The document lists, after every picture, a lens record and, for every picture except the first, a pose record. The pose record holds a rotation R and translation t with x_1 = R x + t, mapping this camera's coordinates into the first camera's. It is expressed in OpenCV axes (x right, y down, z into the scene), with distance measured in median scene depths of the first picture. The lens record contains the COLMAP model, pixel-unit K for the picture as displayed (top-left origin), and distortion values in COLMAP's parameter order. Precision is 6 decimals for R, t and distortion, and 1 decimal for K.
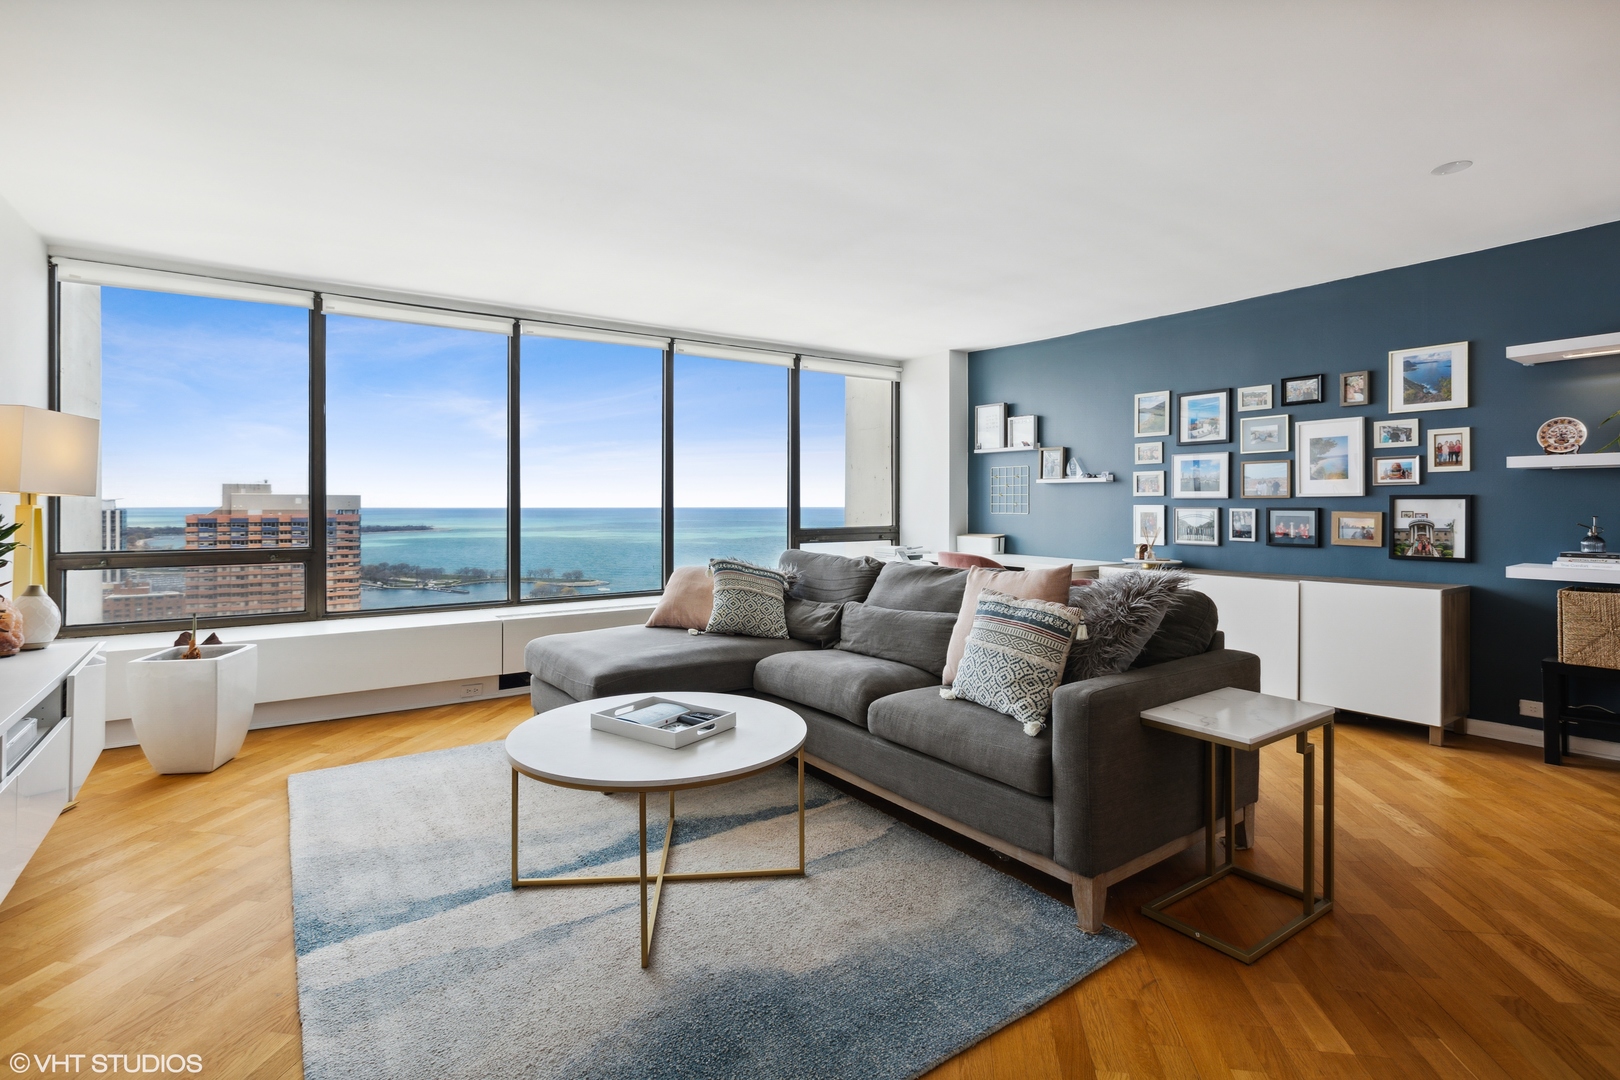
lens RADIAL K [[775.6, 0, 794.6], [0, 775.6, 510.7], [0, 0, 1]] dist [-0.003355, -0.003399]
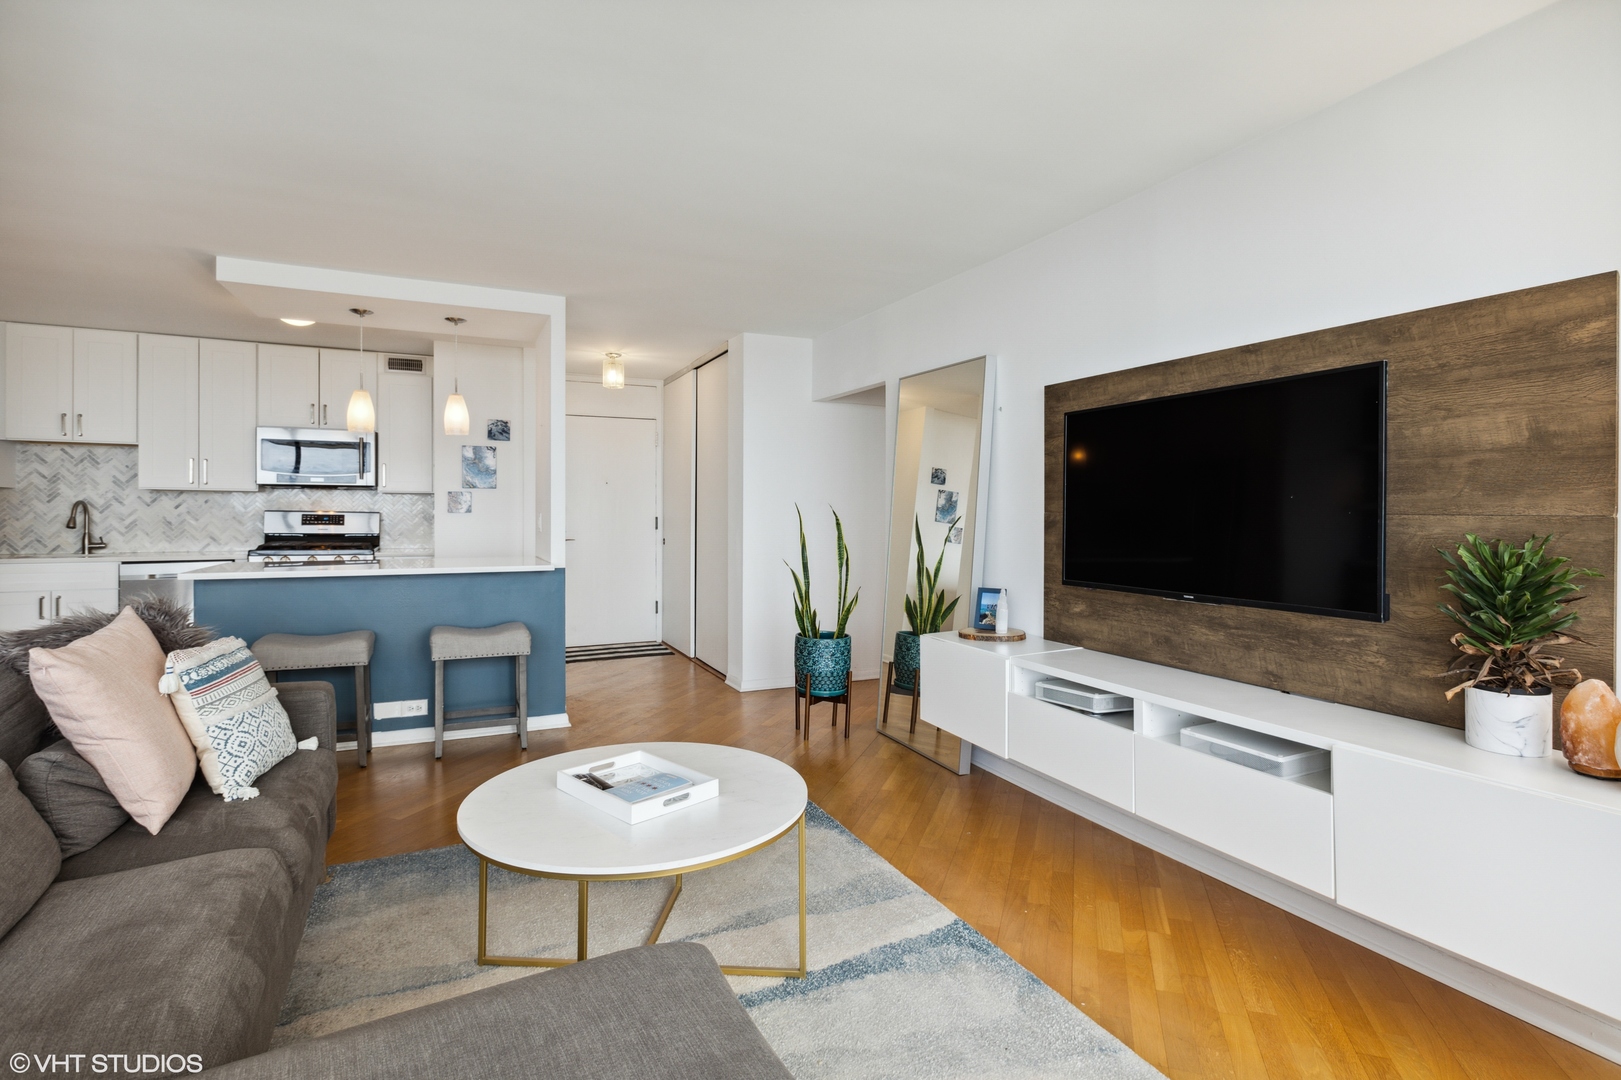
lens RADIAL K [[776.1, 0, 790.5], [0, 776.1, 514.5], [0, 0, 1]] dist [-0.003355, -0.003399]
pose [[-0.985037, -0.003035, 0.172314, -0.259460], [-0.000671, 0.999905, 0.013775, -0.020545], [-0.172339, 0.013453, -0.984946, 0.964125]]
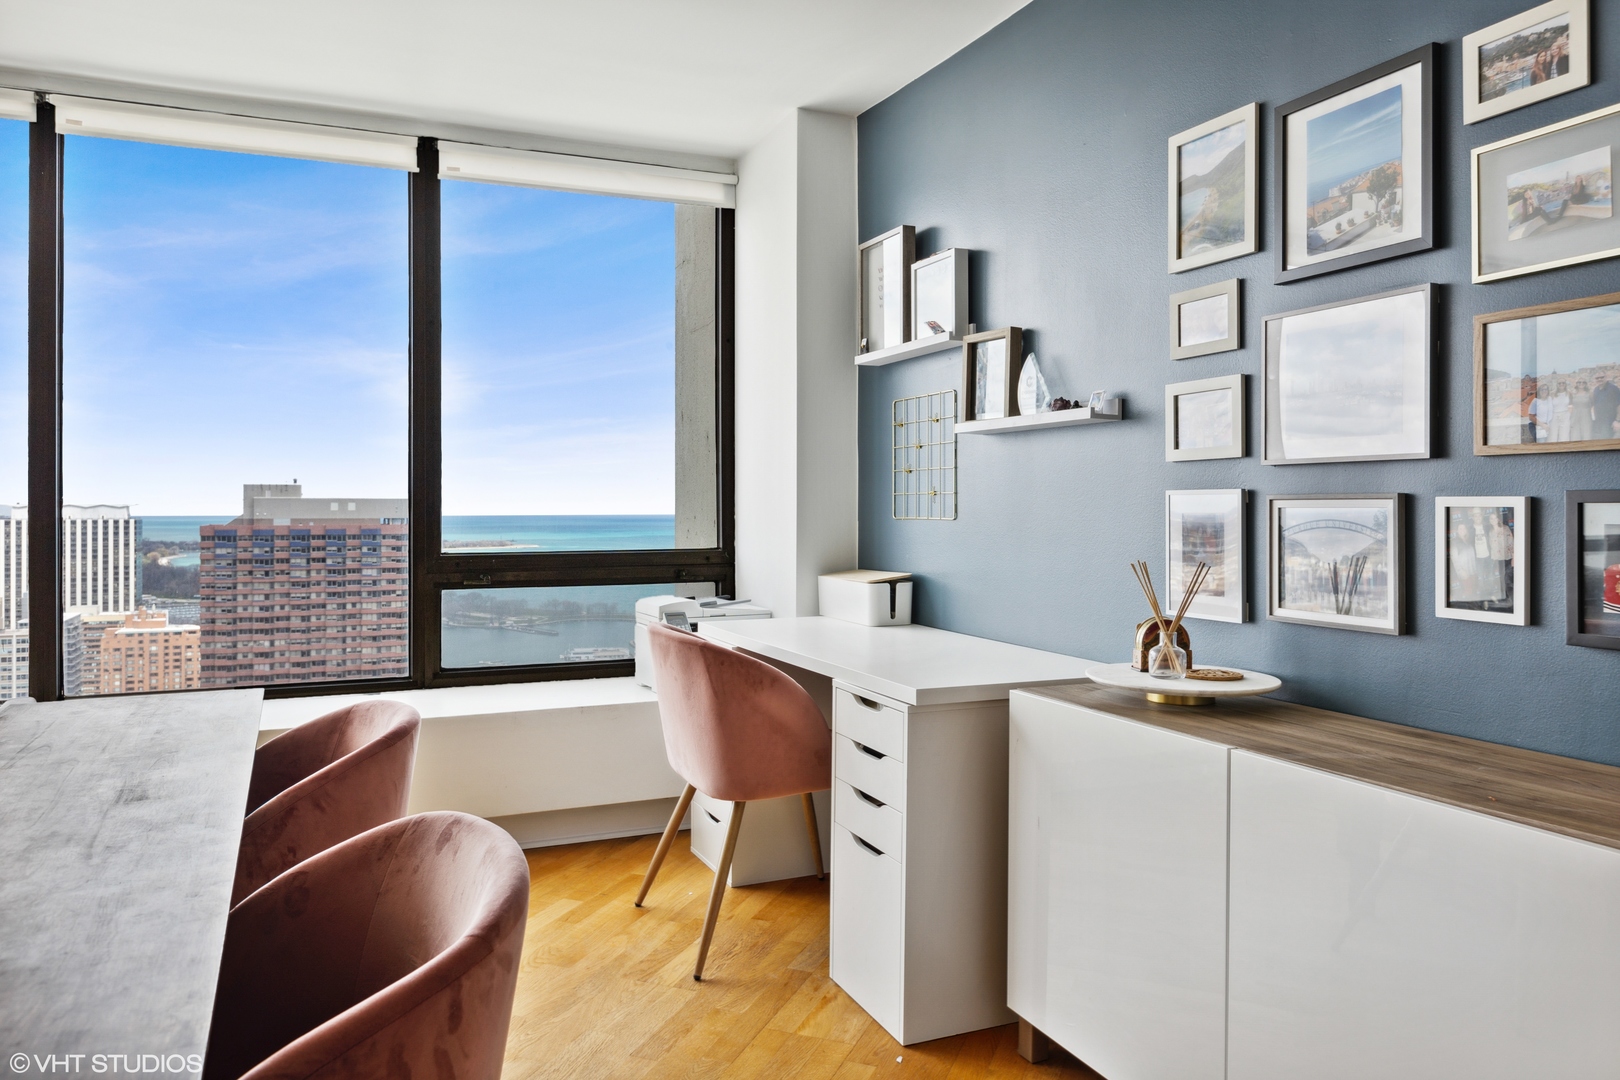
lens RADIAL K [[1131.7, 0, 802.3], [0, 1131.7, 515.4], [0, 0, 1]] dist [0.000827, -0.006131]
pose [[0.980026, 0.000042, -0.198870, 0.449402], [-0.000987, 0.999989, -0.004652, 0.005955], [0.198868, 0.004755, 0.980015, 0.608590]]
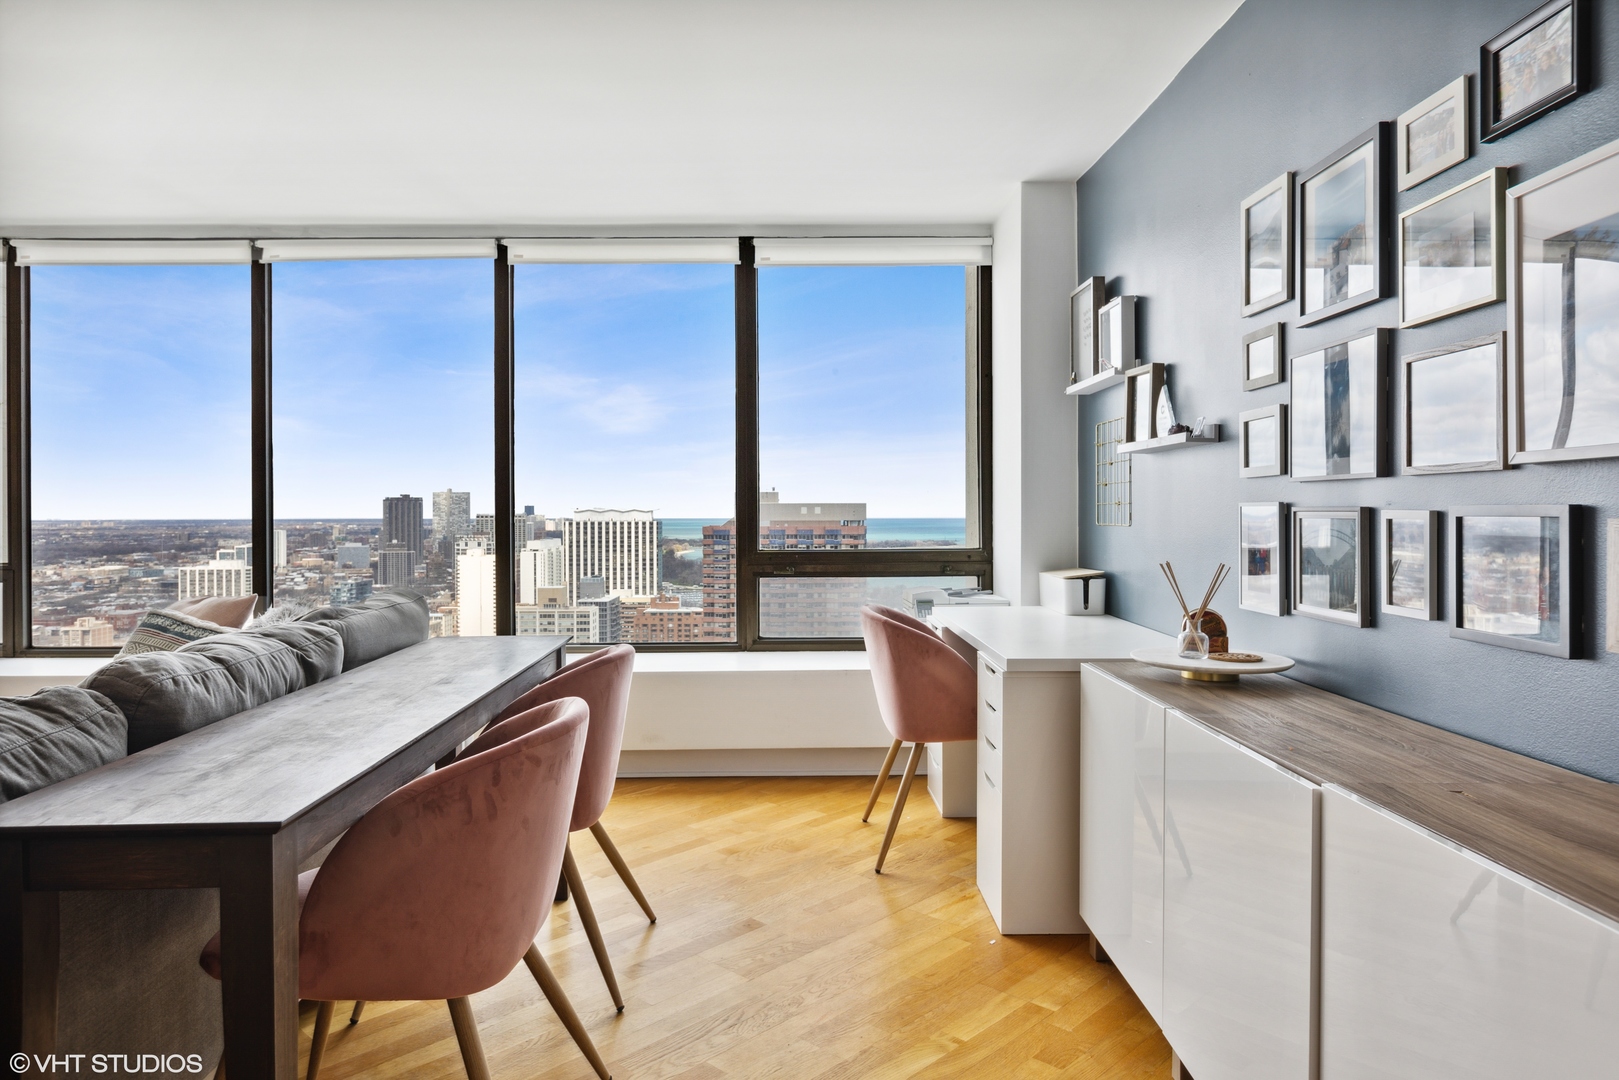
lens RADIAL K [[1049.4, 0, 809.3], [0, 1049.4, 529.5], [0, 0, 1]] dist [0.001665, -0.004434]
pose [[0.830227, 0.005167, -0.557401, 0.639544], [-0.001387, 0.999973, 0.007204, 0.002471], [0.557424, -0.005208, 0.830212, 0.549053]]
